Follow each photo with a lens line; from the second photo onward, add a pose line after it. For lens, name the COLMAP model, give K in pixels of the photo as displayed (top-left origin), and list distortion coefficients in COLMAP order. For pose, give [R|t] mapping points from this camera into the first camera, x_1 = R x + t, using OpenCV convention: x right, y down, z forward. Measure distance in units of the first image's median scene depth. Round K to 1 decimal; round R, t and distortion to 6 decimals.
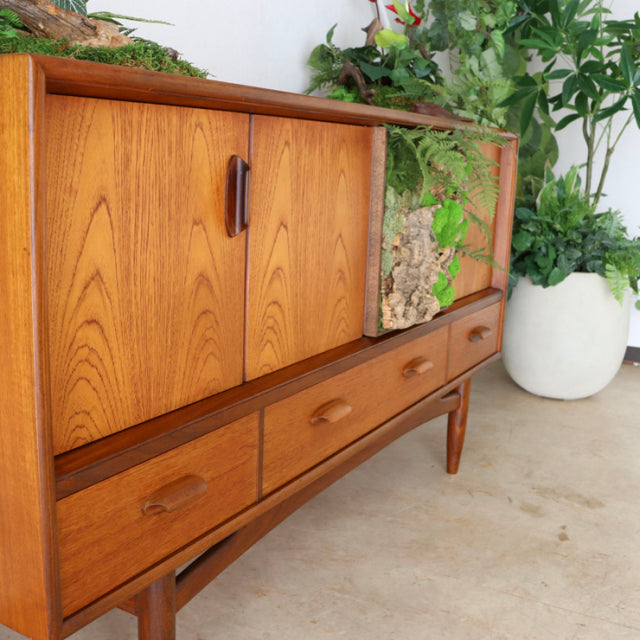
lens RADIAL K [[791.5, 0, 322.4], [0, 791.5, 326.7], [0, 0, 1]] dist [-0.127089, 0.000000]
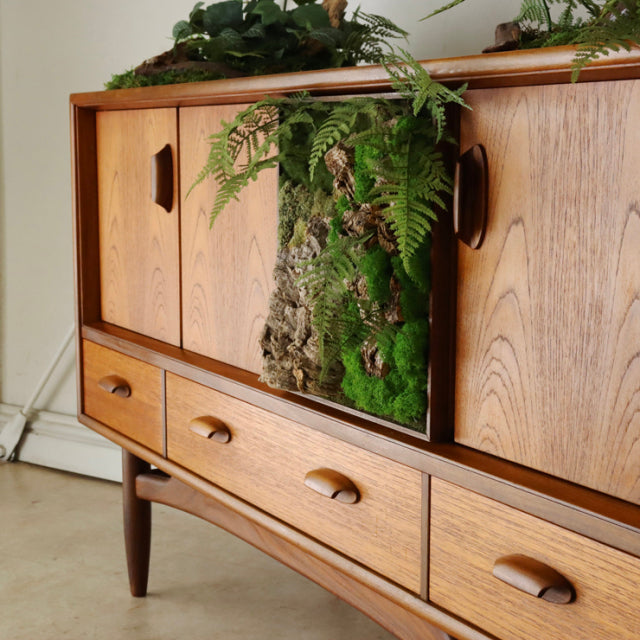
lens RADIAL K [[1309.6, 0, 319.8], [0, 1309.6, 324.6], [0, 0, 1]] dist [0.015818, 0.000000]
pose [[-0.516922, 0.079220, -0.852359, 1.544648], [-0.202825, 0.956022, 0.211860, -0.439741], [0.831657, 0.282395, -0.478121, 2.301315]]
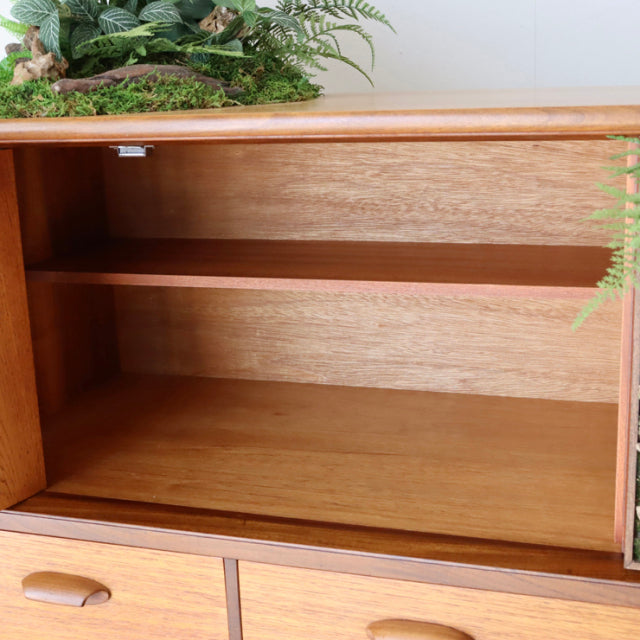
lens RADIAL K [[1055.5, 0, 322.3], [0, 1055.5, 323.2], [0, 0, 1]] dist [-0.052954, 0.000000]
pose [[0.201618, 0.191194, -0.960622, 0.906527], [-0.169027, 0.972840, 0.158150, -0.298043], [0.964769, 0.130486, 0.228459, 0.941738]]
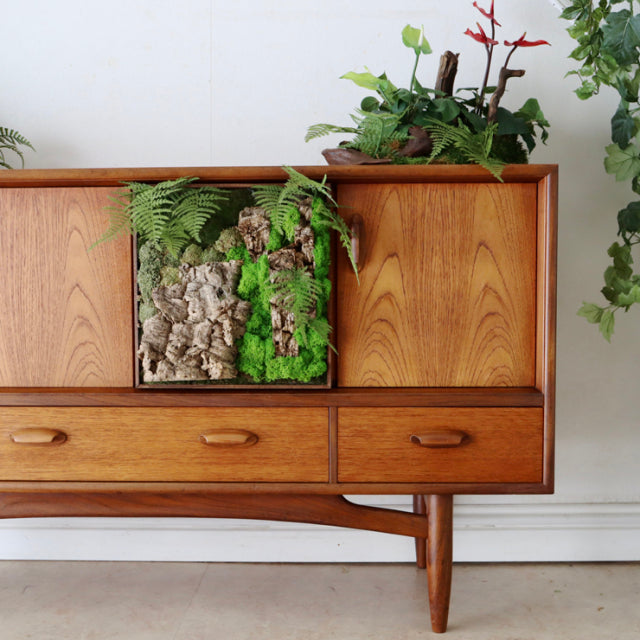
lens RADIAL K [[1055.5, 0, 319.8], [0, 1055.5, 327.1], [0, 0, 1]] dist [-0.052954, 0.000000]
pose [[0.461957, 0.015649, -0.886764, 1.995457], [-0.167301, 0.983432, -0.069801, -0.012862], [0.870980, 0.180602, 0.456921, 0.828190]]
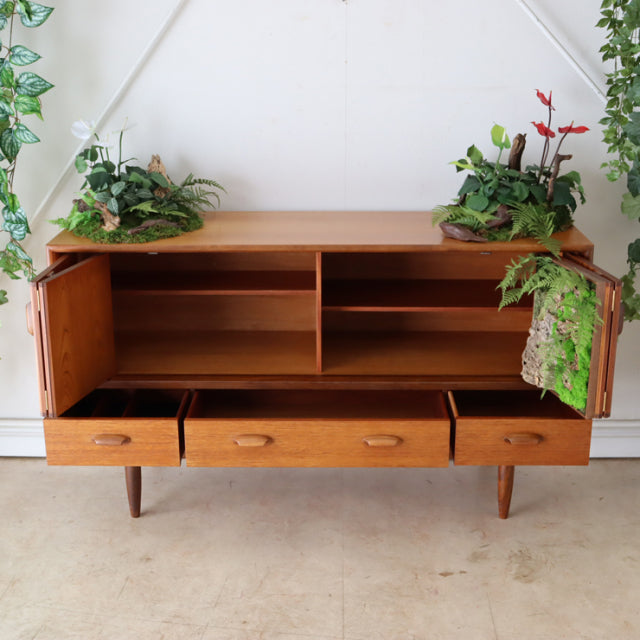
lens RADIAL K [[1055.5, 0, 322.9], [0, 1055.5, 325.3], [0, 0, 1]] dist [-0.052954, 0.000000]
pose [[0.480039, 0.218121, -0.849697, 2.719698], [-0.166599, 0.973635, 0.155816, -0.620607], [0.861282, 0.066761, 0.503722, -0.130583]]
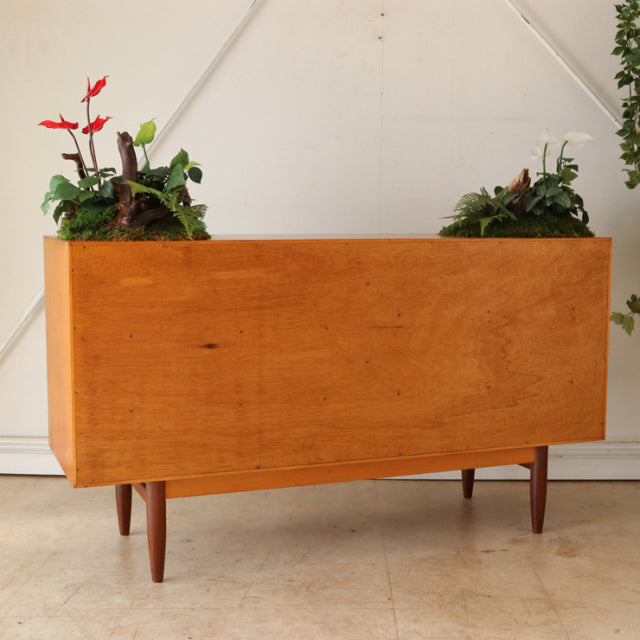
lens RADIAL K [[1055.5, 0, 317.5], [0, 1055.5, 322.0], [0, 0, 1]] dist [-0.052954, 0.000000]
pose [[0.479348, 0.056239, -0.875821, 2.853397], [-0.176395, 0.983754, -0.033373, 0.011136], [0.859715, 0.170488, 0.481481, -0.244297]]
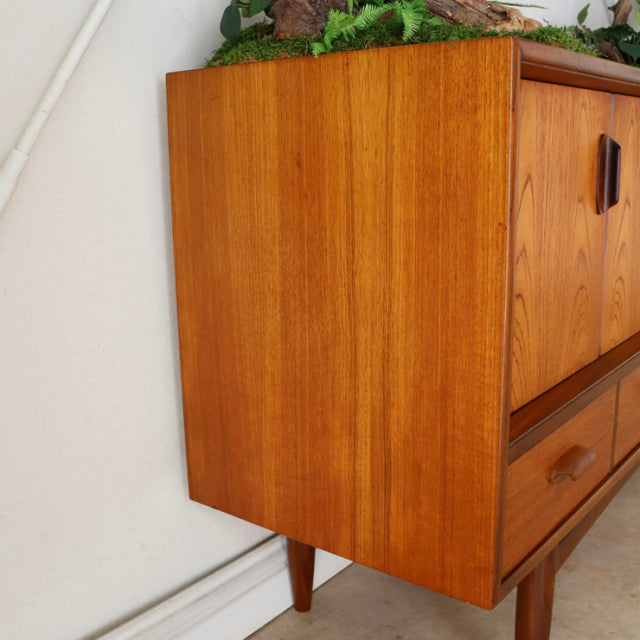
lens RADIAL K [[791.5, 0, 314.7], [0, 791.5, 323.0], [0, 0, 1]] dist [-0.127089, 0.000000]
pose [[0.985310, -0.027085, -0.168611, -0.330273], [0.027737, 0.999614, 0.001512, 0.017434], [0.168505, -0.006166, 0.985681, -0.059649]]
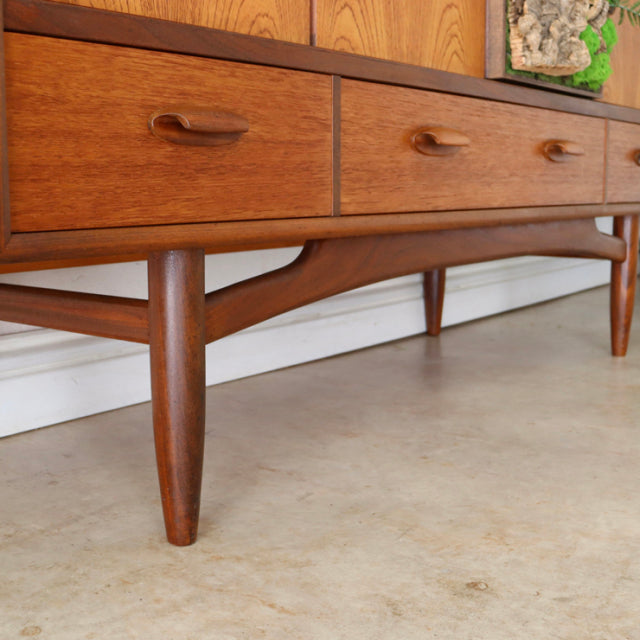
lens RADIAL K [[914.3, 0, 320.9], [0, 914.3, 322.2], [0, 0, 1]] dist [-0.114733, 0.000000]
pose [[0.988750, -0.021741, -0.147991, 0.028188], [0.011630, 0.997560, -0.068843, 0.427894], [0.149126, 0.066348, 0.986590, 0.236508]]
